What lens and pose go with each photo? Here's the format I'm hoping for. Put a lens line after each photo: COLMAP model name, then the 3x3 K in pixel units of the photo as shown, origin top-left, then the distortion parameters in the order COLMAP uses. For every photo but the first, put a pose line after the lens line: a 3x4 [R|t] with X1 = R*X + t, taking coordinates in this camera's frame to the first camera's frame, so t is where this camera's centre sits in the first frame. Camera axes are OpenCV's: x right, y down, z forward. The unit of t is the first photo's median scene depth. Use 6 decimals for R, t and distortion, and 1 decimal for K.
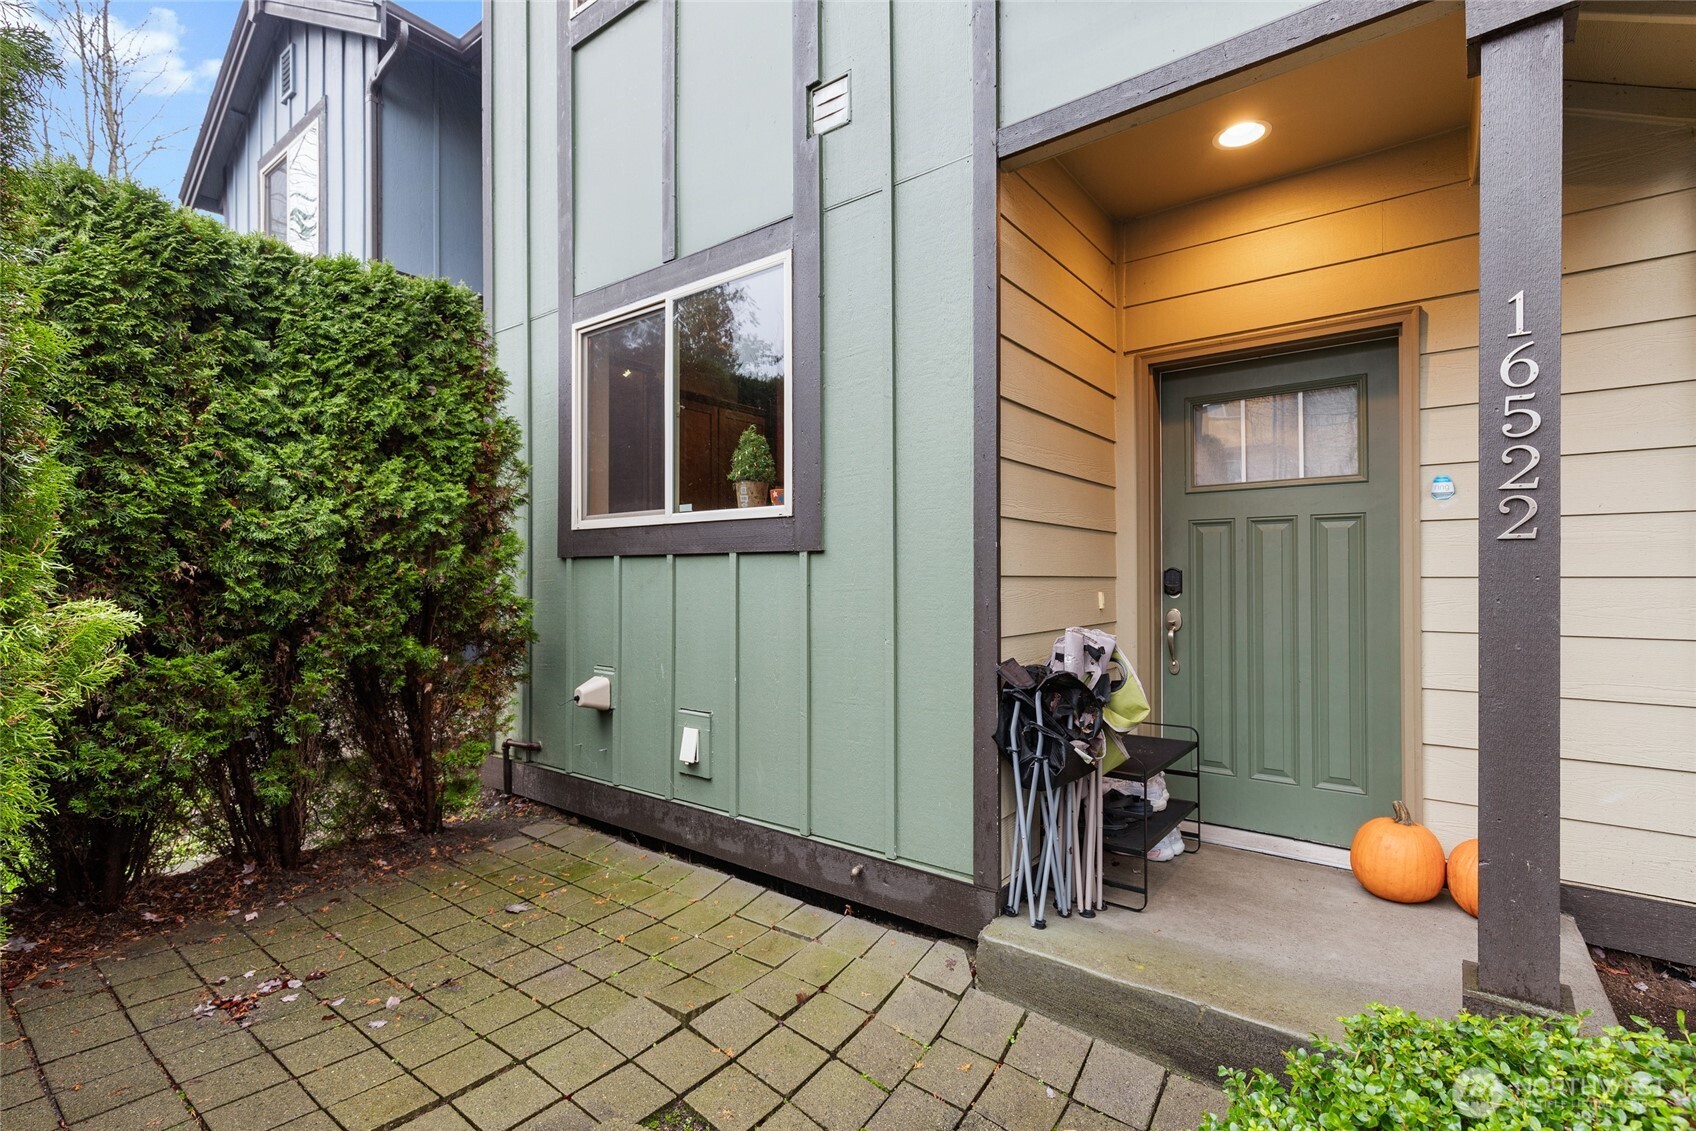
lens RADIAL K [[761.8, 0, 852.4], [0, 761.8, 564.2], [0, 0, 1]] dist [0.011585, -0.001963]
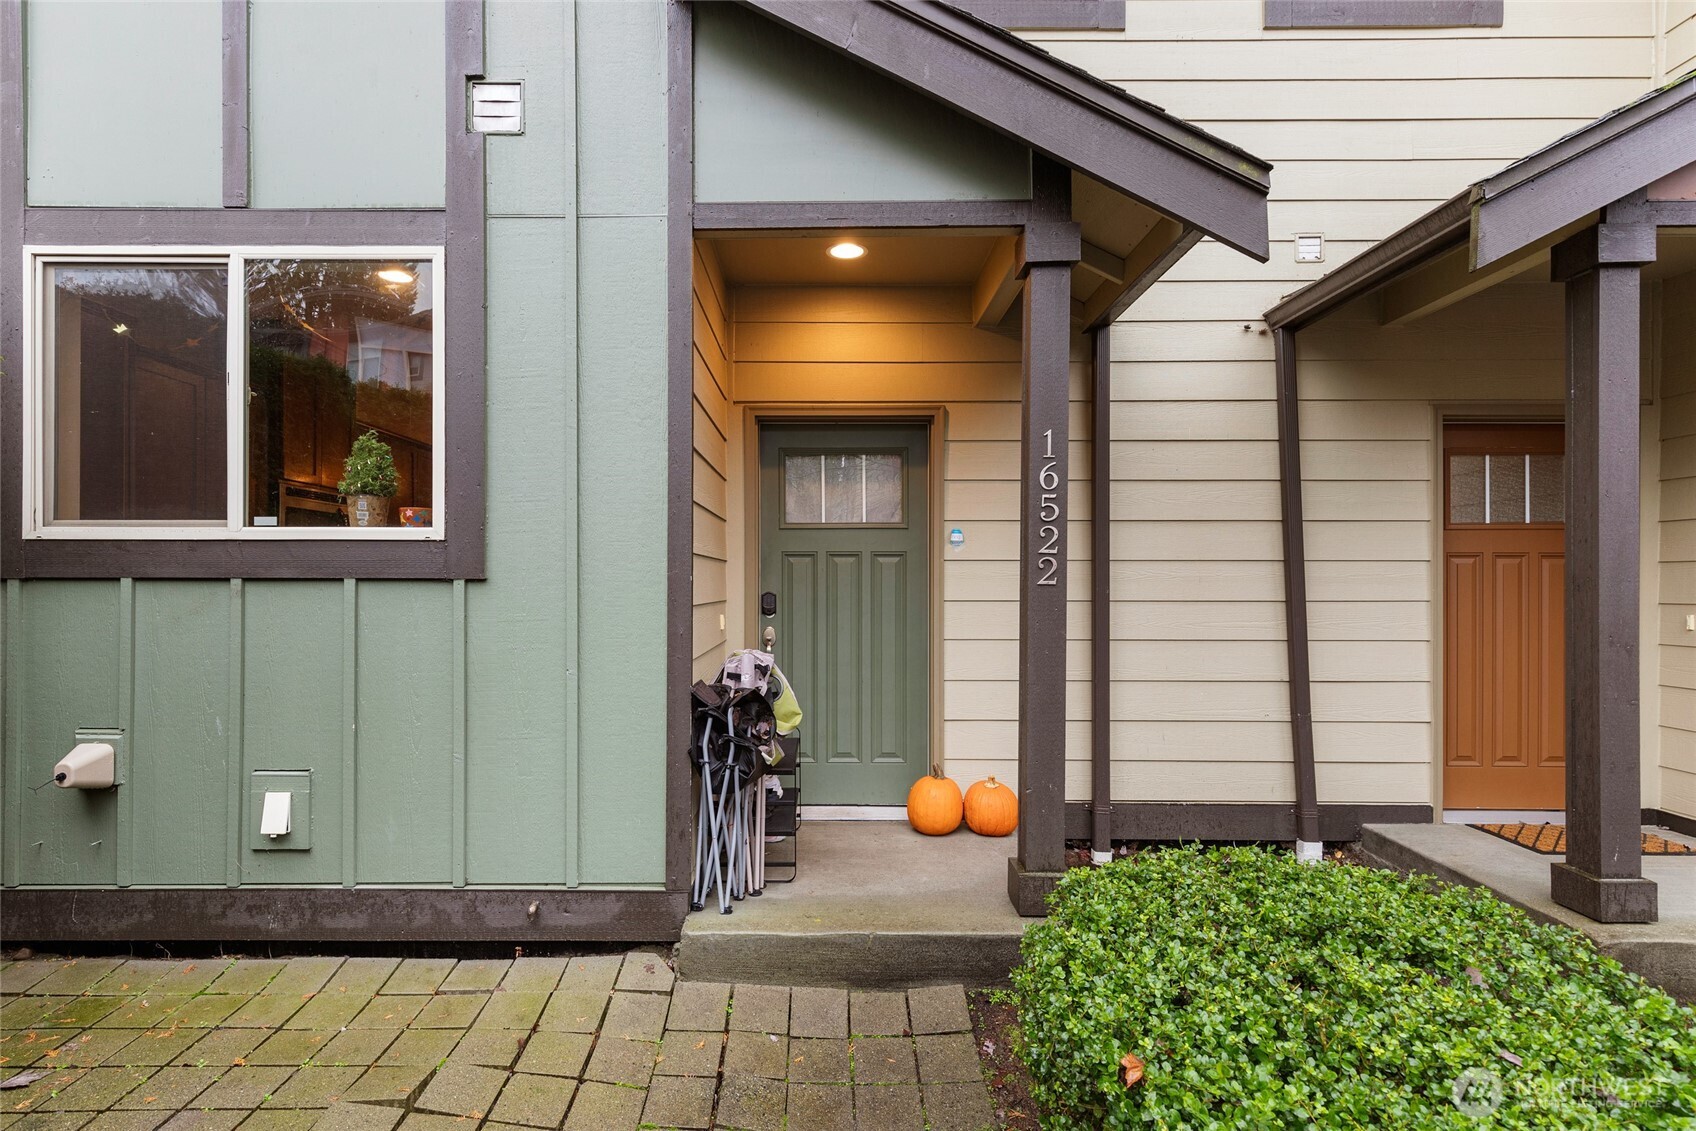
lens RADIAL K [[761.8, 0, 855.2], [0, 761.8, 580.5], [0, 0, 1]] dist [0.011585, -0.001963]
pose [[0.809286, 0.007917, 0.587362, -0.214275], [-0.010694, 0.999942, 0.001256, -0.021125], [-0.587318, -0.007298, 0.809323, -0.028233]]
